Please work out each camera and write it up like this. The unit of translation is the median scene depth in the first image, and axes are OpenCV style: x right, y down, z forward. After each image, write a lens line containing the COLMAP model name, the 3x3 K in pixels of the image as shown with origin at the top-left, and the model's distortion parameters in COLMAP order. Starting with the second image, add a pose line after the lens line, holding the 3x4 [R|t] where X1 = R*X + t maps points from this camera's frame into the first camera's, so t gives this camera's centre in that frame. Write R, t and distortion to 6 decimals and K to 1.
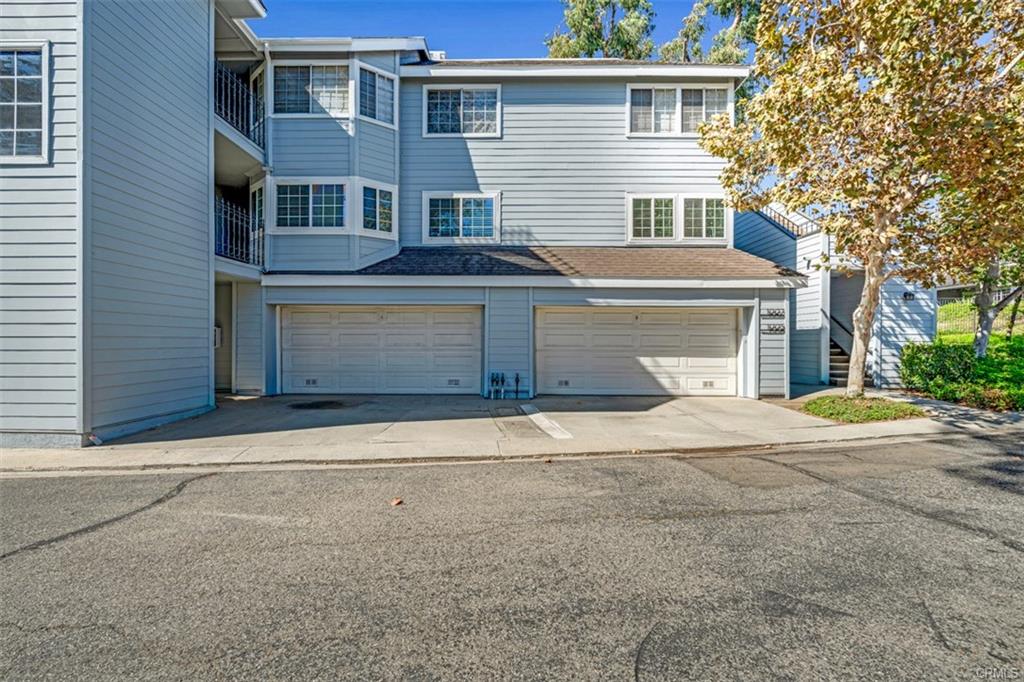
lens RADIAL K [[450.7, 0, 513.2], [0, 450.7, 339.7], [0, 0, 1]] dist [-0.000841, 0.000020]
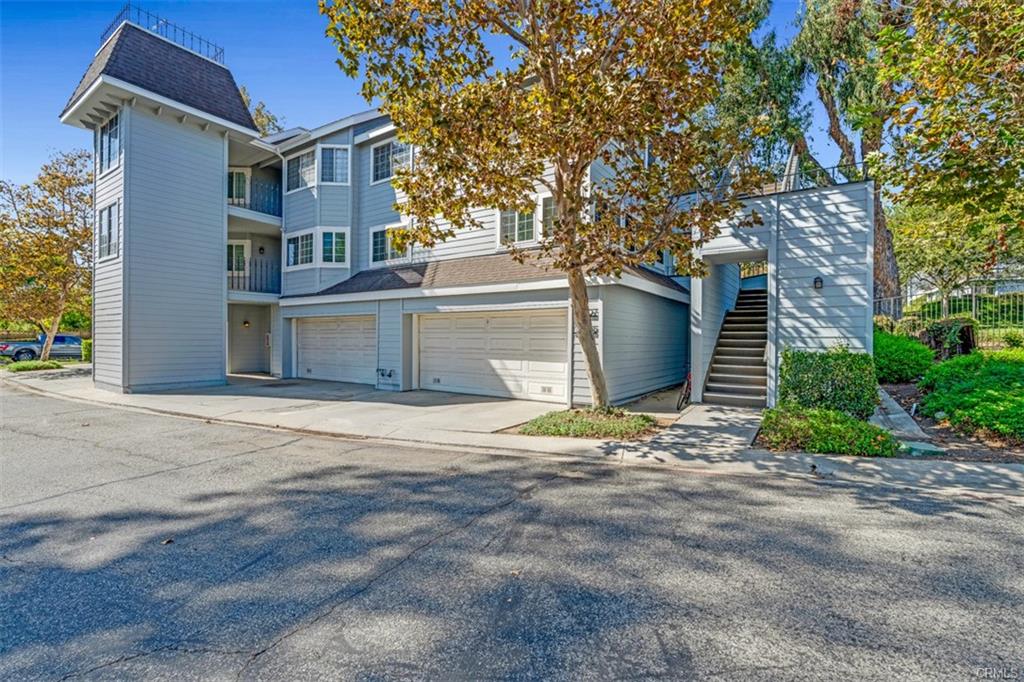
lens RADIAL K [[450.7, 0, 514.3], [0, 450.7, 341.6], [0, 0, 1]] dist [-0.000841, 0.000020]
pose [[0.829791, 0.004283, -0.558058, 0.908773], [-0.004712, 0.999989, 0.000668, -0.003876], [0.558055, 0.002075, 0.829802, 0.163213]]
